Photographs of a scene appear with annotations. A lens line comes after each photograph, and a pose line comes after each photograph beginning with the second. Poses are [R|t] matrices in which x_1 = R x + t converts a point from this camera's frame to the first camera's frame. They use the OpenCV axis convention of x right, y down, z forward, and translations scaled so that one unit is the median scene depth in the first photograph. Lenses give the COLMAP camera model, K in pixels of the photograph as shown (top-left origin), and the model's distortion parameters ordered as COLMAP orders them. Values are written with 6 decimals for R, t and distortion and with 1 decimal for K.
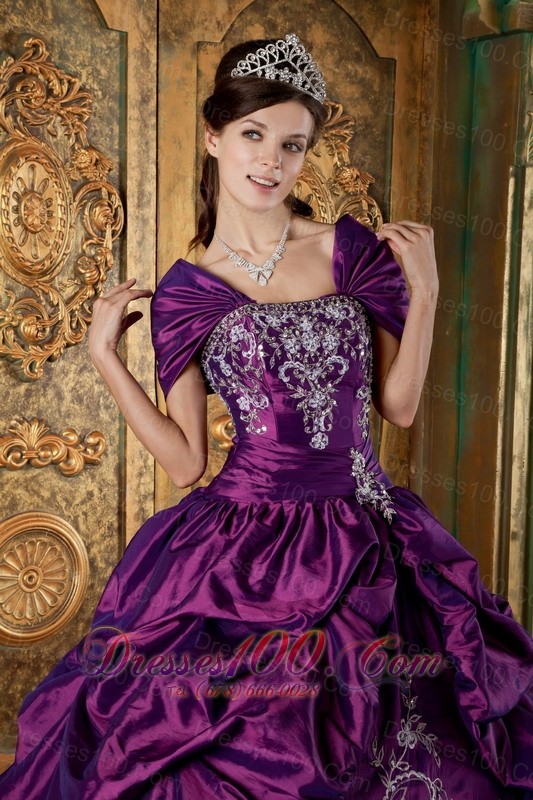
lens RADIAL K [[1289.1, 0, 266.5], [0, 1289.1, 400.0], [0, 0, 1]] dist [0.165949, 0.015406]
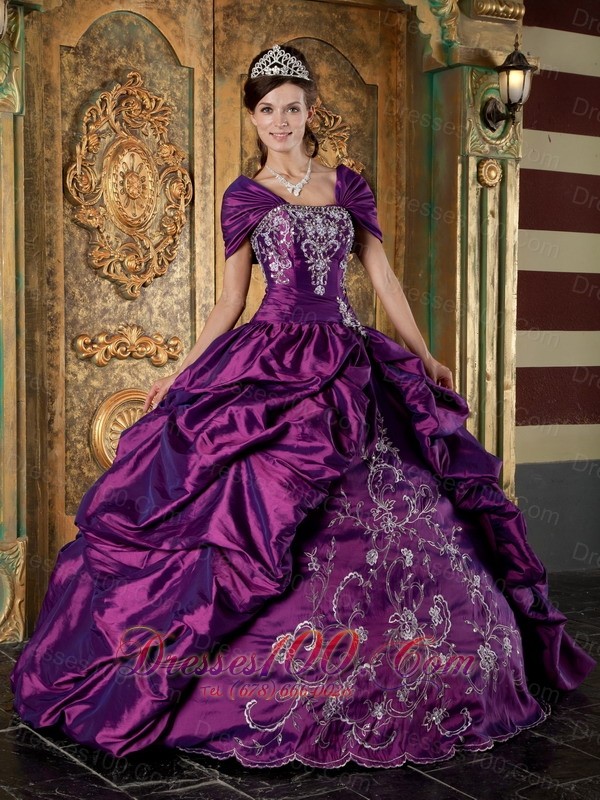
lens RADIAL K [[1315.7, 0, 317.7], [0, 1315.7, 401.1], [0, 0, 1]] dist [0.056182, 0.162004]
pose [[0.999790, -0.020150, 0.003656, 0.021851], [0.020332, 0.998033, -0.059307, 0.190425], [-0.002454, 0.059369, 0.998233, -0.483574]]
